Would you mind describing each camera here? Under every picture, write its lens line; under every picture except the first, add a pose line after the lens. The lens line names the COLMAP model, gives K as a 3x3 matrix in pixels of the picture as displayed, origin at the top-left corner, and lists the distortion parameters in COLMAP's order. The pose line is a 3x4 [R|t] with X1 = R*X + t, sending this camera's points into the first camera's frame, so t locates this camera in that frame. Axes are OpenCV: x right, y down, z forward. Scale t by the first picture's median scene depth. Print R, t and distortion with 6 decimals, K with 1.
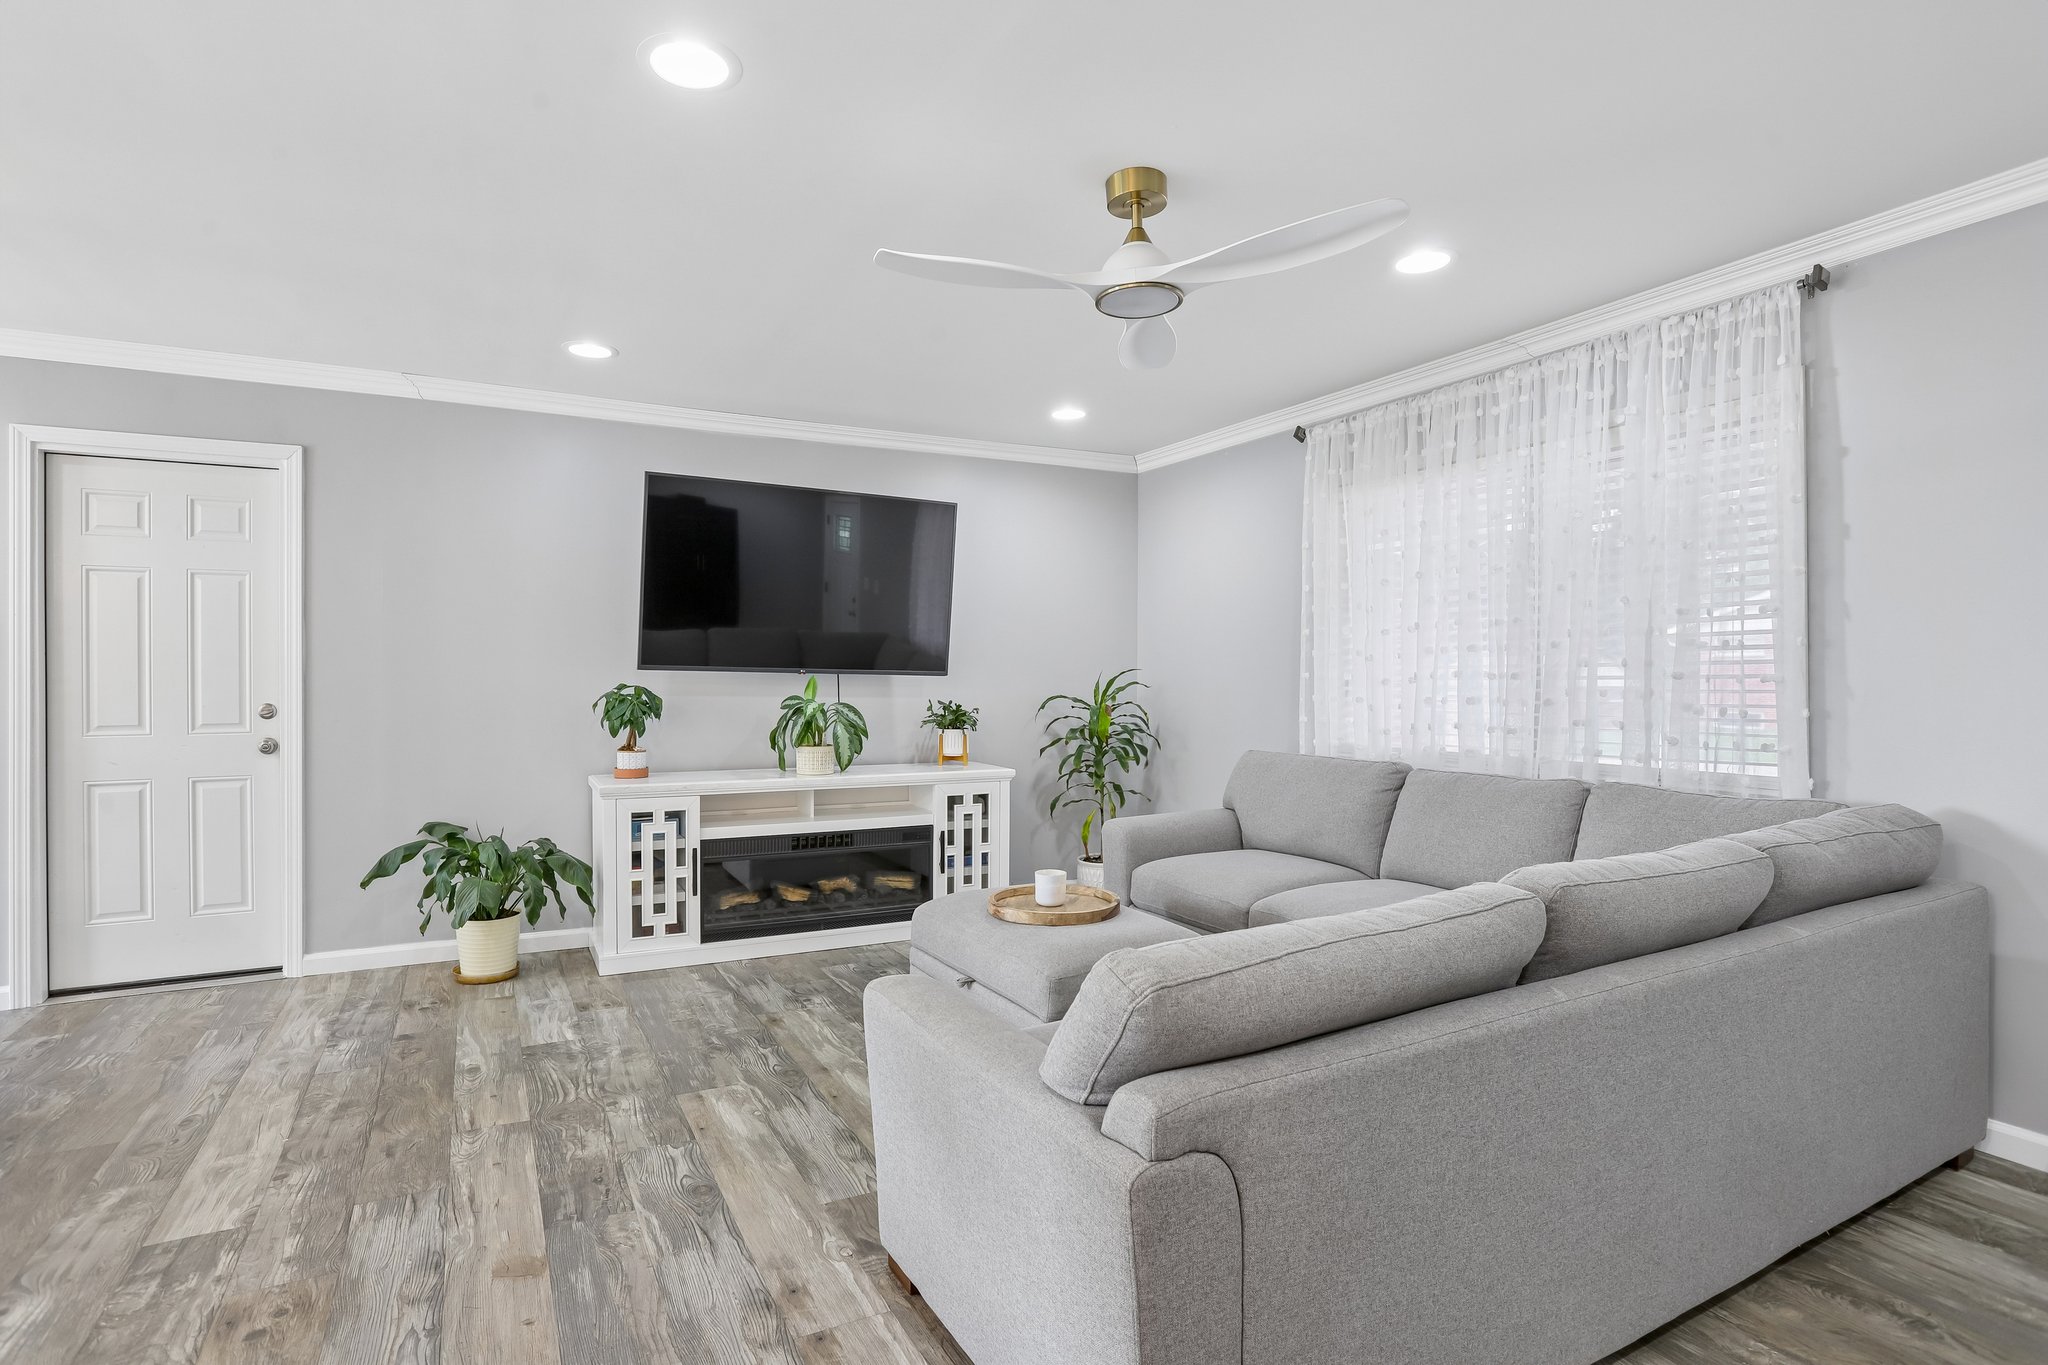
lens RADIAL K [[1026.9, 0, 1007.7], [0, 1026.9, 677.8], [0, 0, 1]] dist [-0.064554, 0.026800]
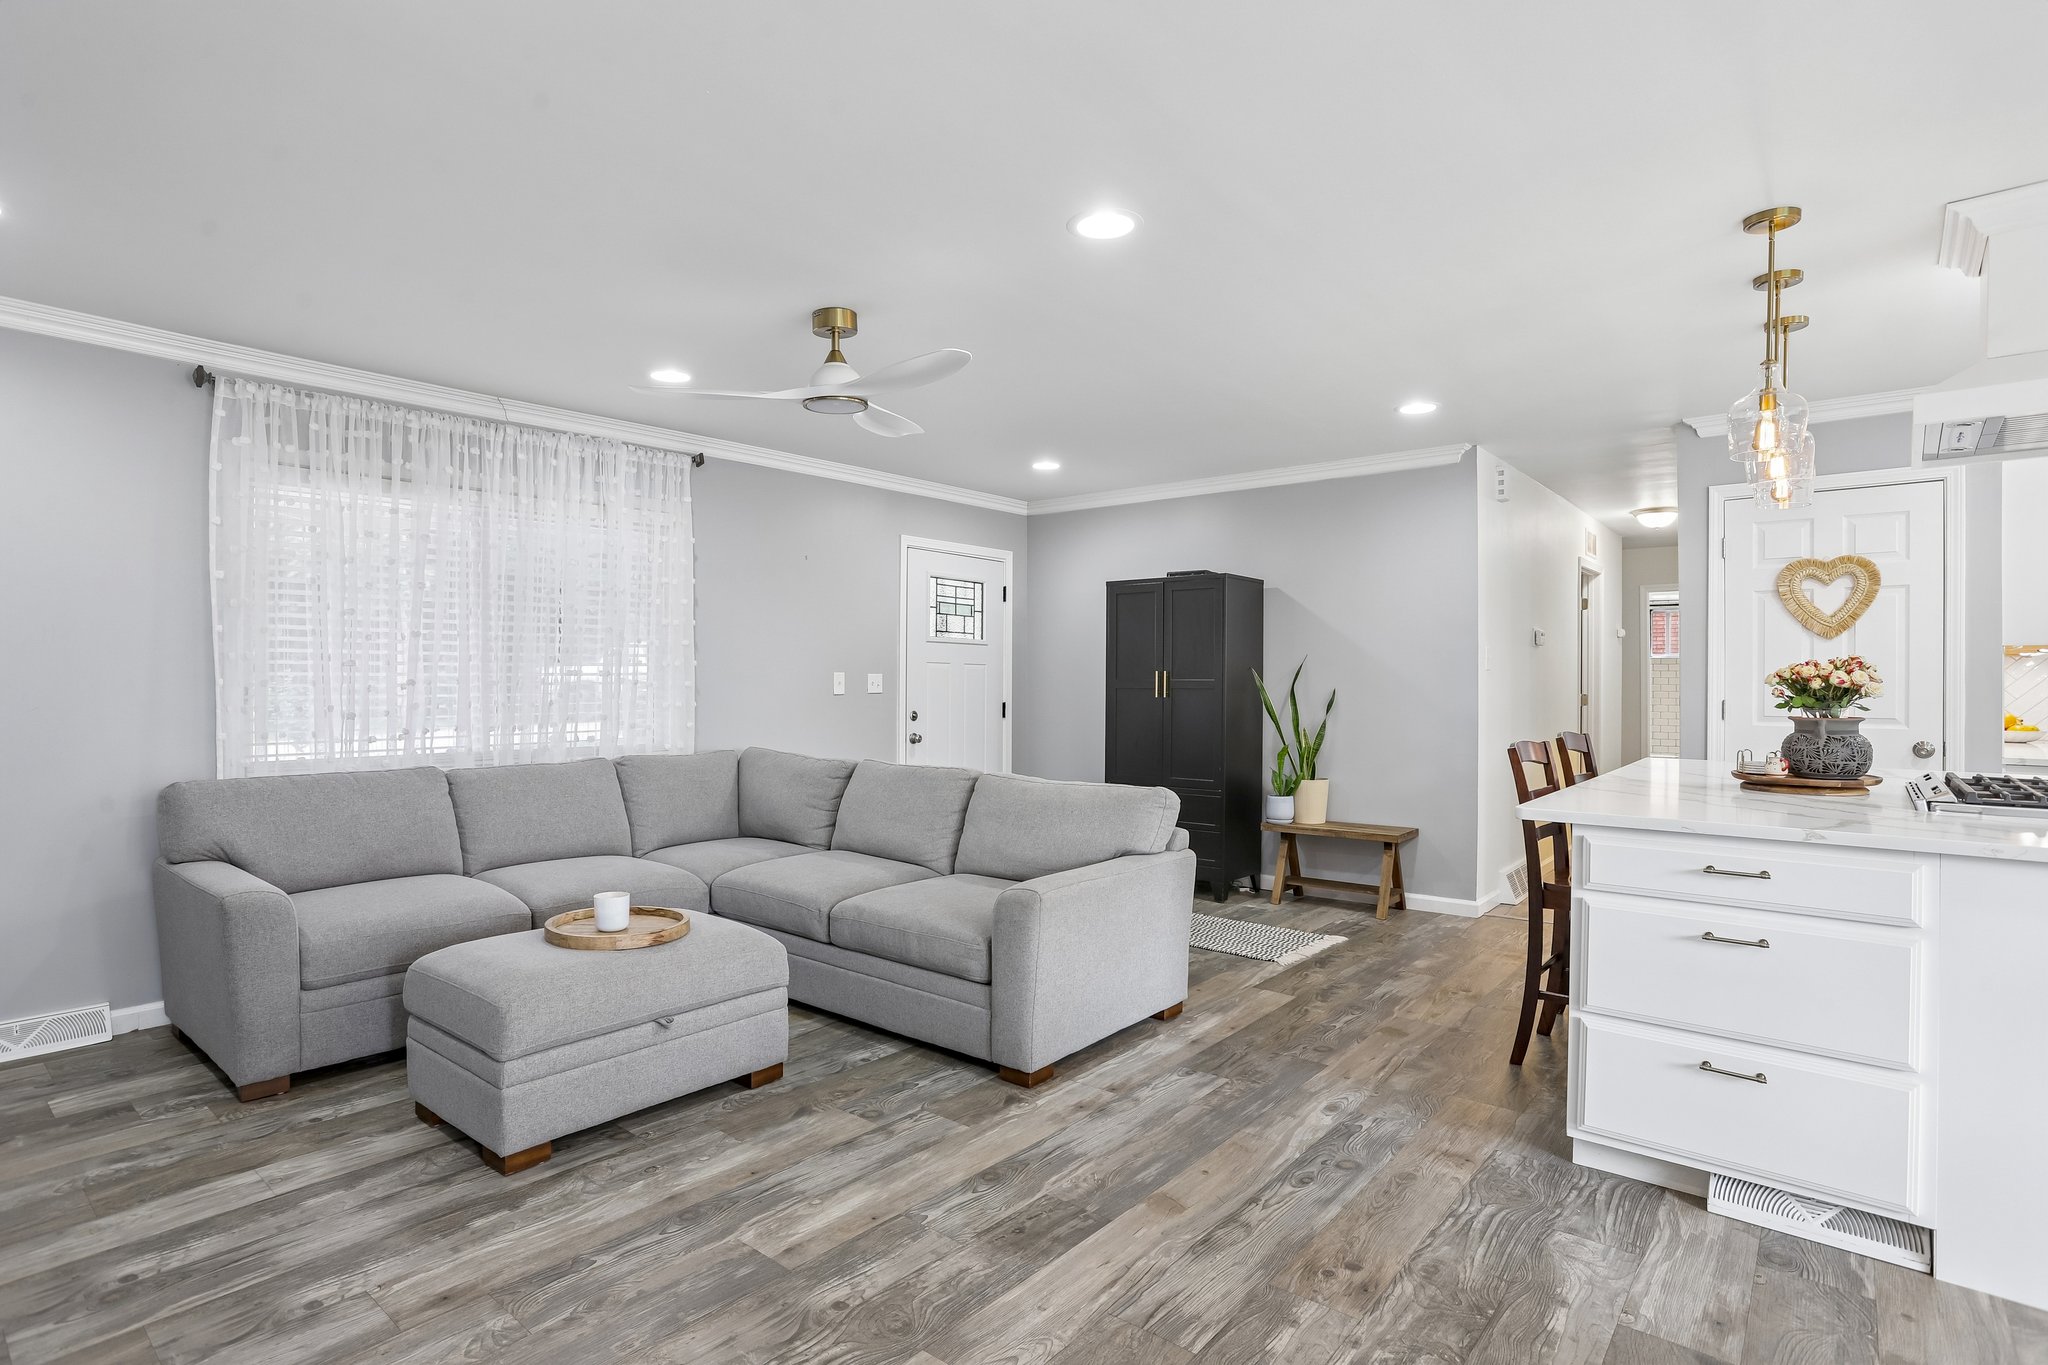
lens RADIAL K [[1026.9, 0, 1011.1], [0, 1026.9, 680.1], [0, 0, 1]] dist [-0.064554, 0.026800]
pose [[-0.378101, 0.000279, 0.925764, -0.918853], [-0.000521, 1.000000, -0.000513, -0.004806], [-0.925764, -0.000676, -0.378101, 0.985027]]
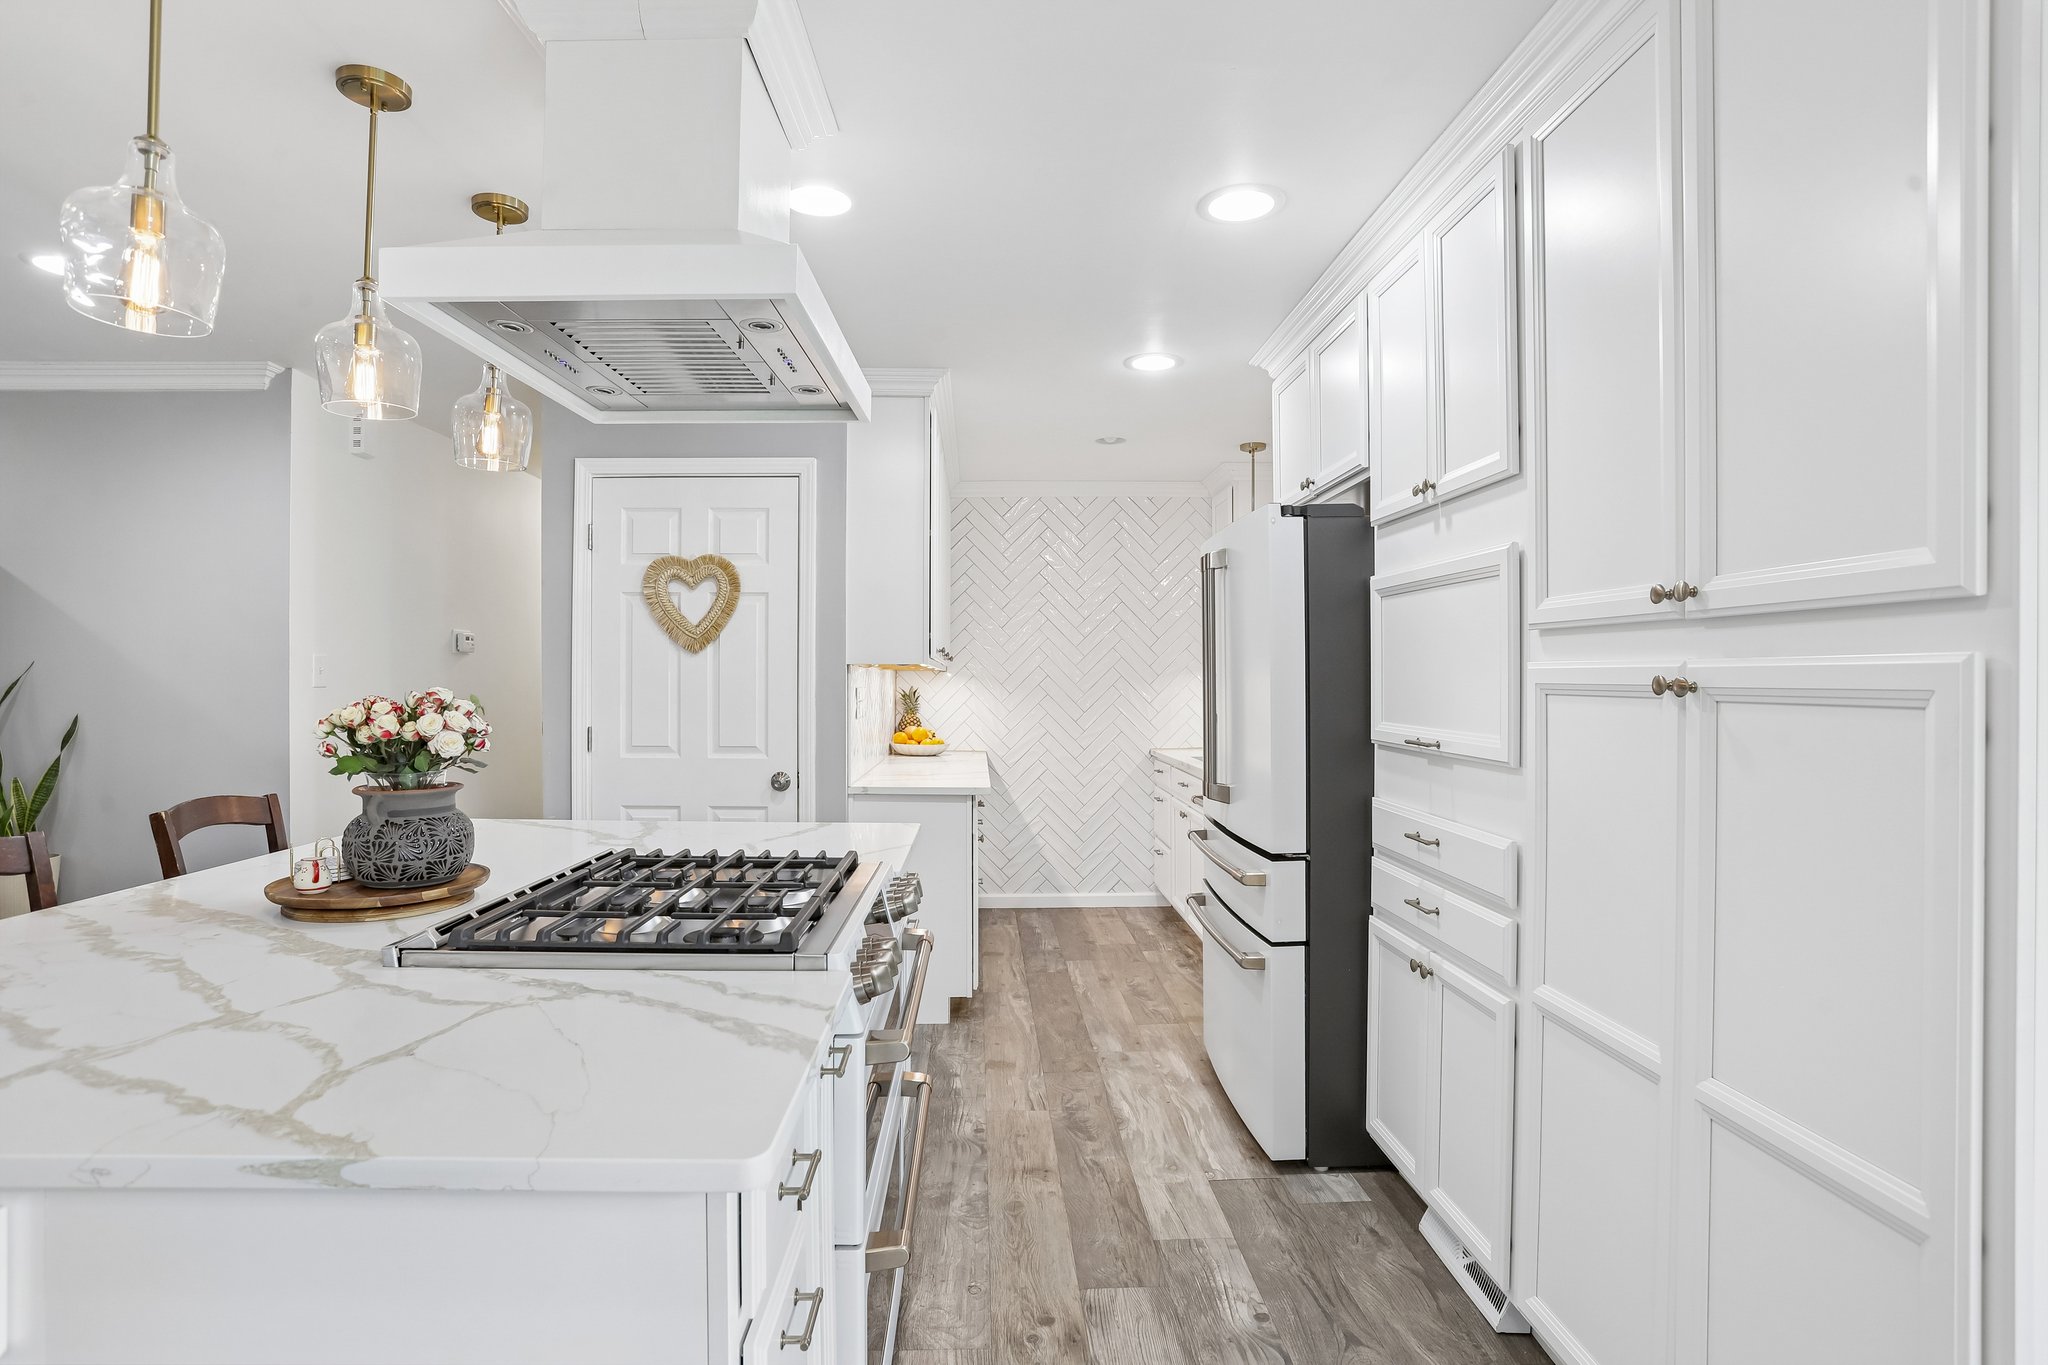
lens RADIAL K [[1026.9, 0, 1008.8], [0, 1026.9, 675.4], [0, 0, 1]] dist [-0.064554, 0.026800]
pose [[-0.898308, -0.001177, 0.439364, -0.921127], [-0.003018, 0.999989, -0.003492, -0.033077], [-0.439356, -0.004463, -0.898302, 0.348577]]
